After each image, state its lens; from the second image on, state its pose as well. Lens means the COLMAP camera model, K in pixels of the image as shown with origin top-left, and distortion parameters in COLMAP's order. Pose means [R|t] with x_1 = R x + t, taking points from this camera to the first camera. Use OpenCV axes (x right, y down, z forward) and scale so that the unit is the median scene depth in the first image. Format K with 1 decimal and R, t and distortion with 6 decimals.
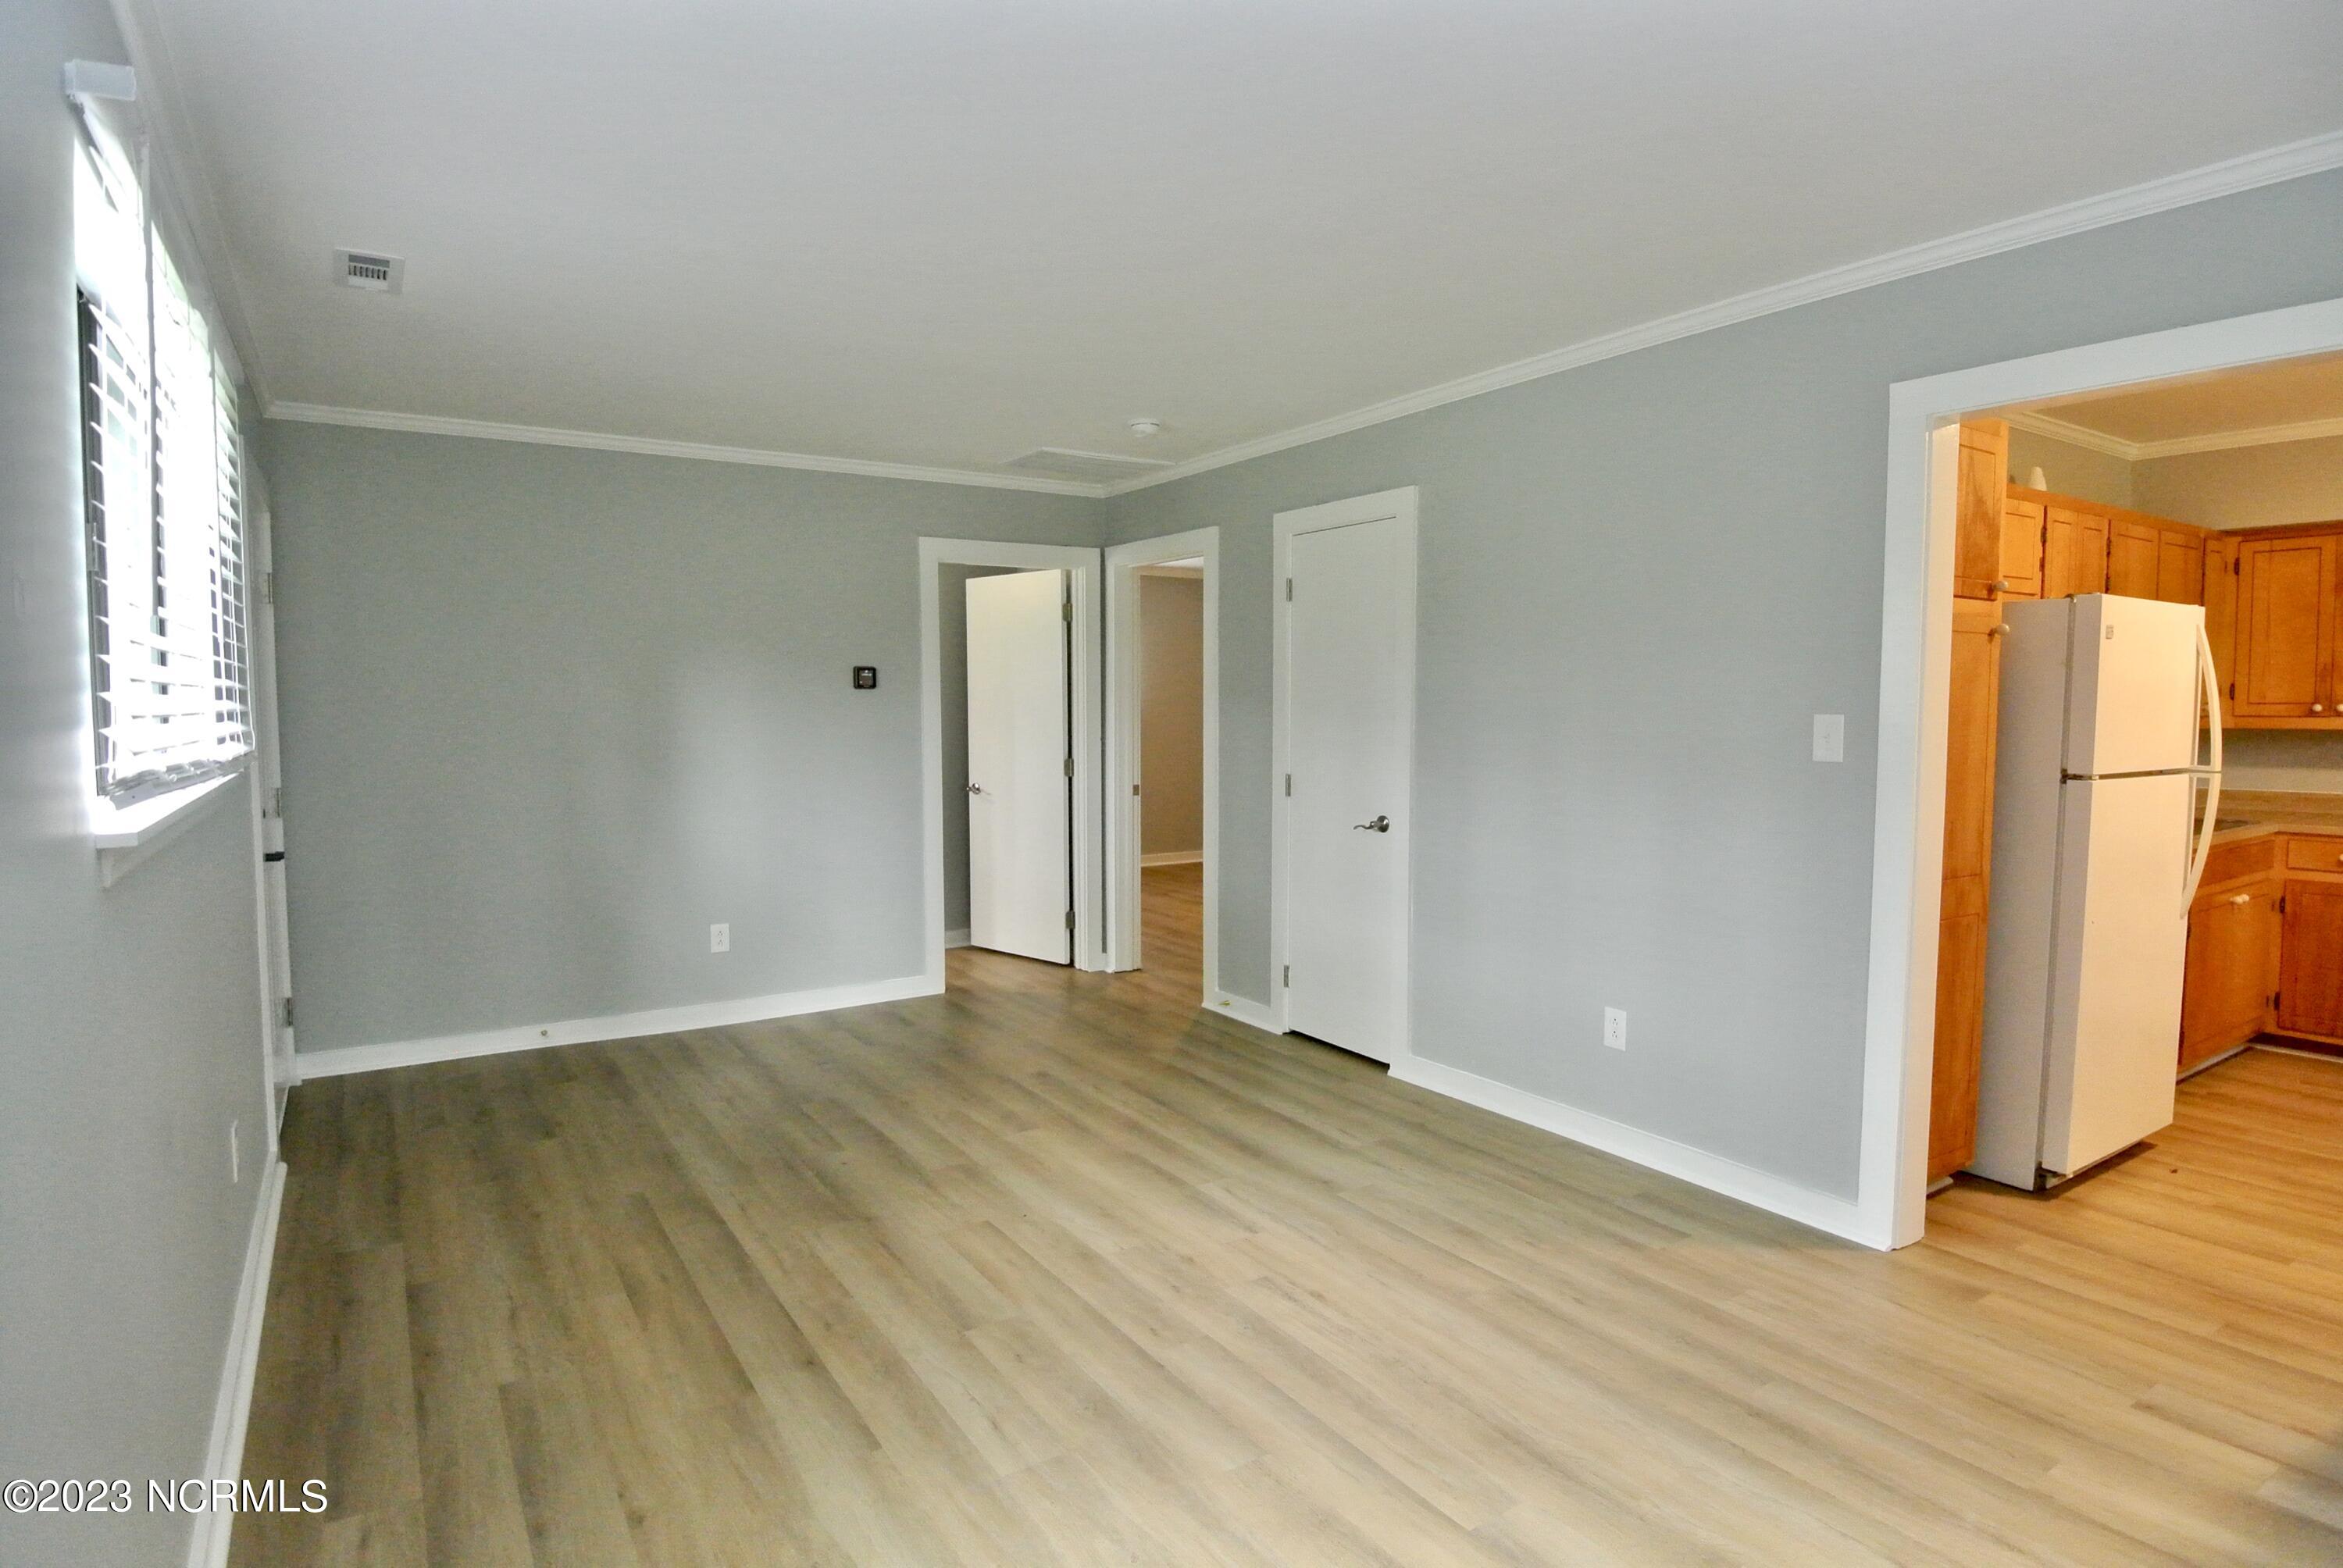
lens RADIAL K [[1238.1, 0, 1141.4], [0, 1238.1, 779.0], [0, 0, 1]] dist [-0.010463, -0.022091]
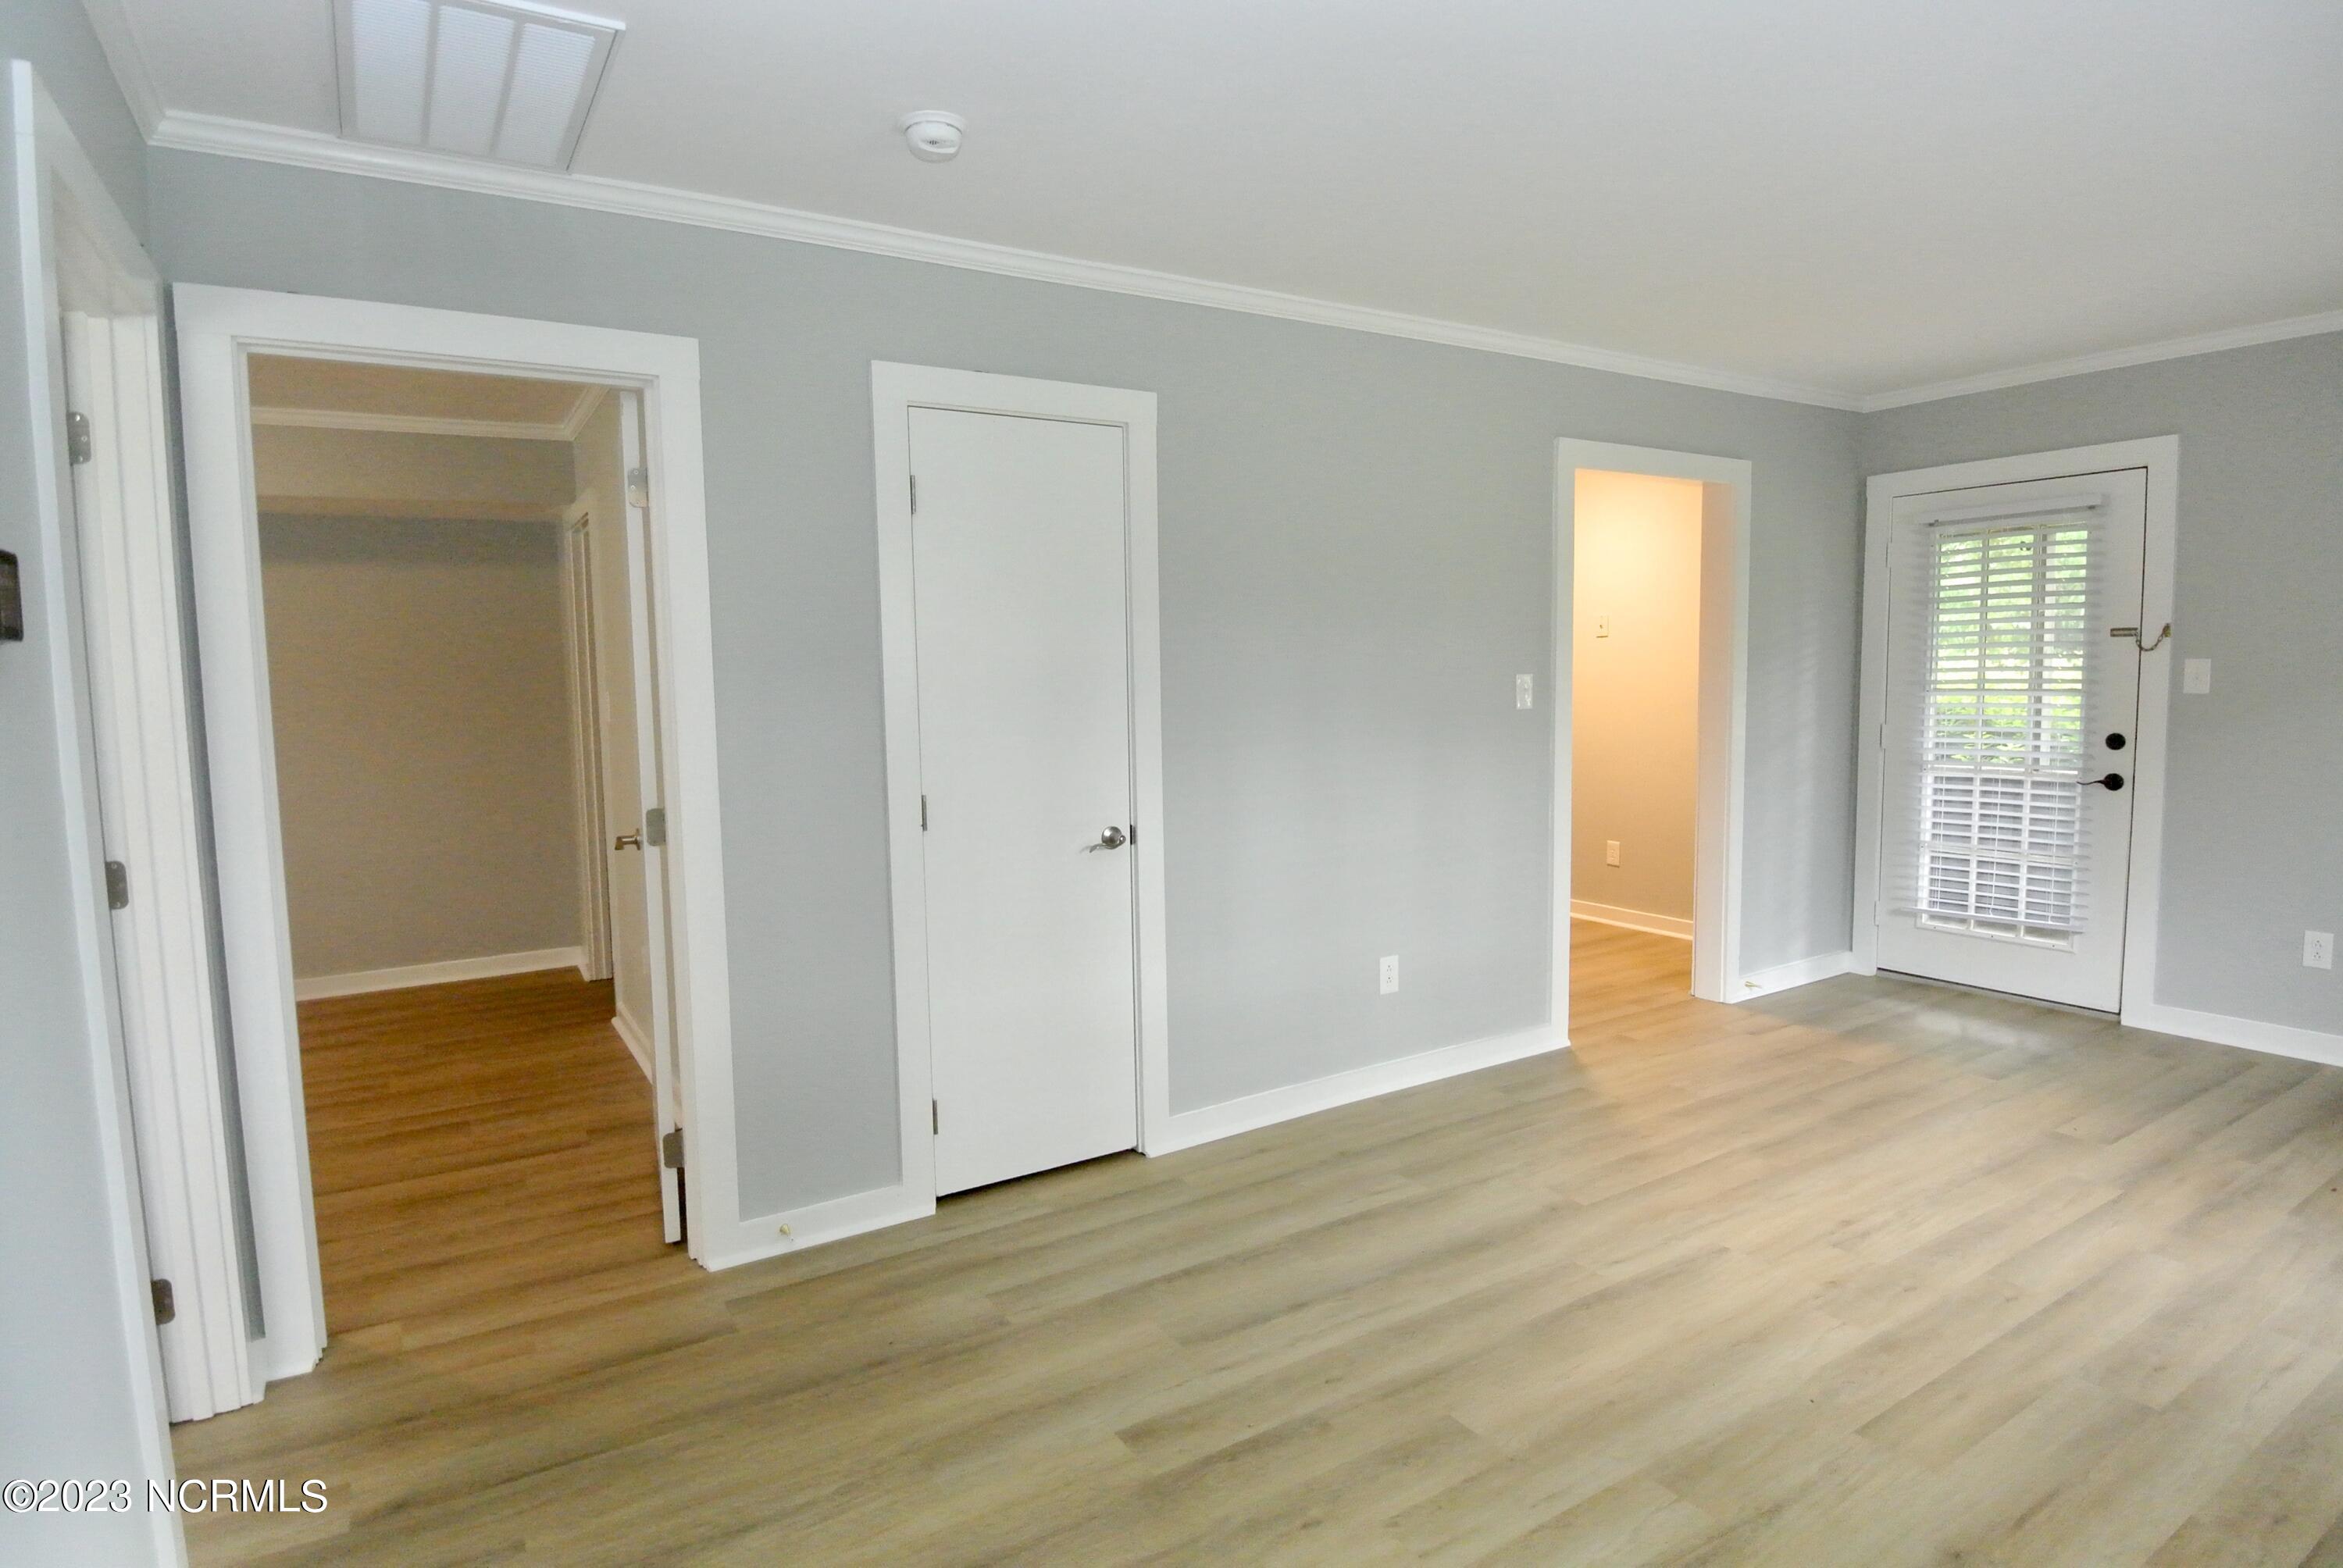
lens RADIAL K [[1238.1, 0, 1135.6], [0, 1238.1, 780.2], [0, 0, 1]] dist [-0.010463, -0.022091]
pose [[0.012703, -0.086807, 0.996144, -0.686960], [0.086450, 0.992590, 0.085394, -0.076713], [-0.996175, 0.085032, 0.020113, 1.219823]]
